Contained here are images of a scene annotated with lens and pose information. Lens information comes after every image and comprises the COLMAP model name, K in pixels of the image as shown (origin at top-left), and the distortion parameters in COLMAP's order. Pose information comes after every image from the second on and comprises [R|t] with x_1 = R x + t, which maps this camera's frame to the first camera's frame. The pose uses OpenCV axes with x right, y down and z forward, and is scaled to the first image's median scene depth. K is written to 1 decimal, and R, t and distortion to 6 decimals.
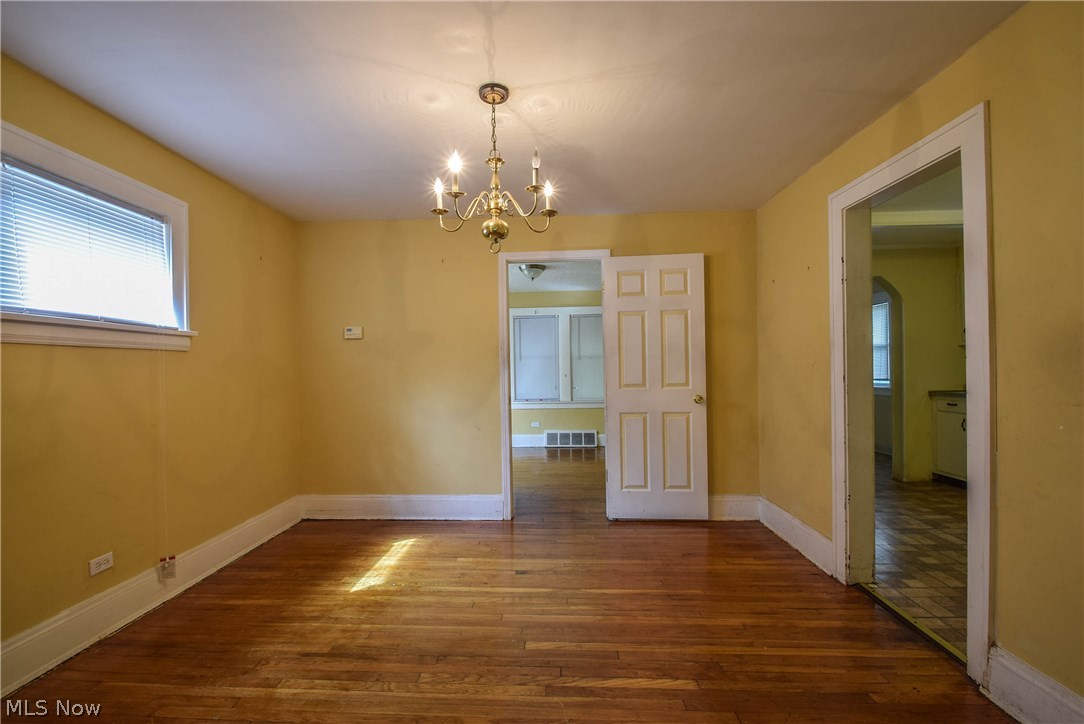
lens RADIAL K [[480.7, 0, 534.9], [0, 480.7, 370.4], [0, 0, 1]] dist [-0.008893, -0.001715]
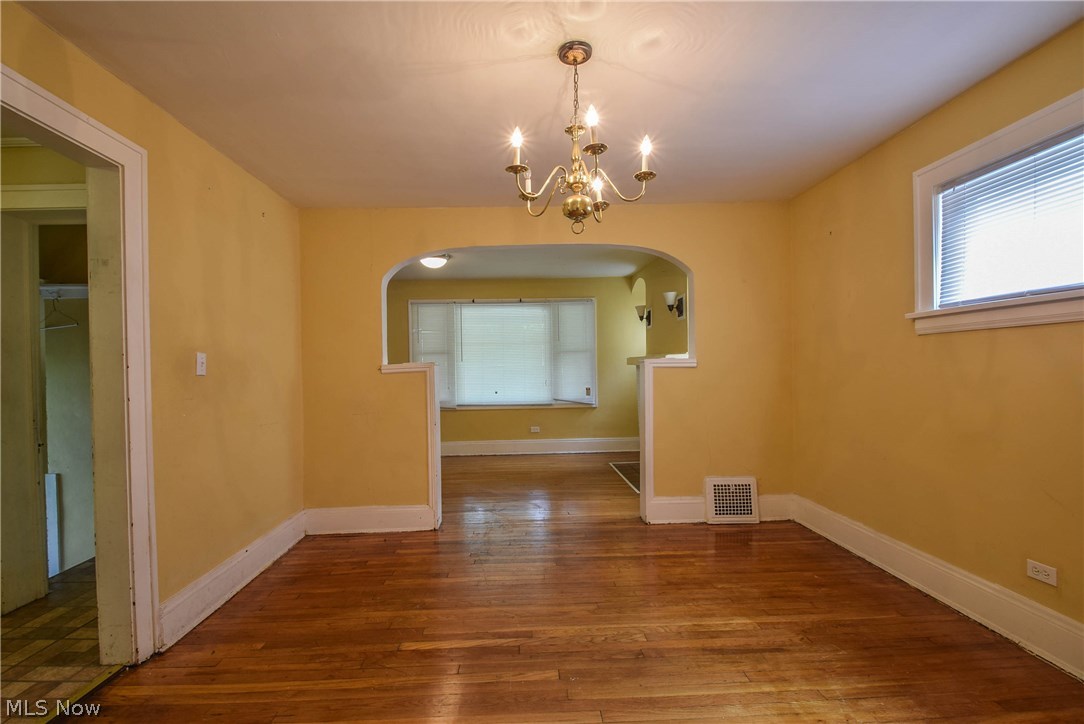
lens RADIAL K [[480.7, 0, 543.5], [0, 480.7, 365.9], [0, 0, 1]] dist [-0.008893, -0.001715]
pose [[-0.995319, 0.031029, -0.091532, 0.073639], [0.031243, 0.999511, -0.000911, -0.000886], [0.091459, -0.003767, -0.995802, 1.941940]]
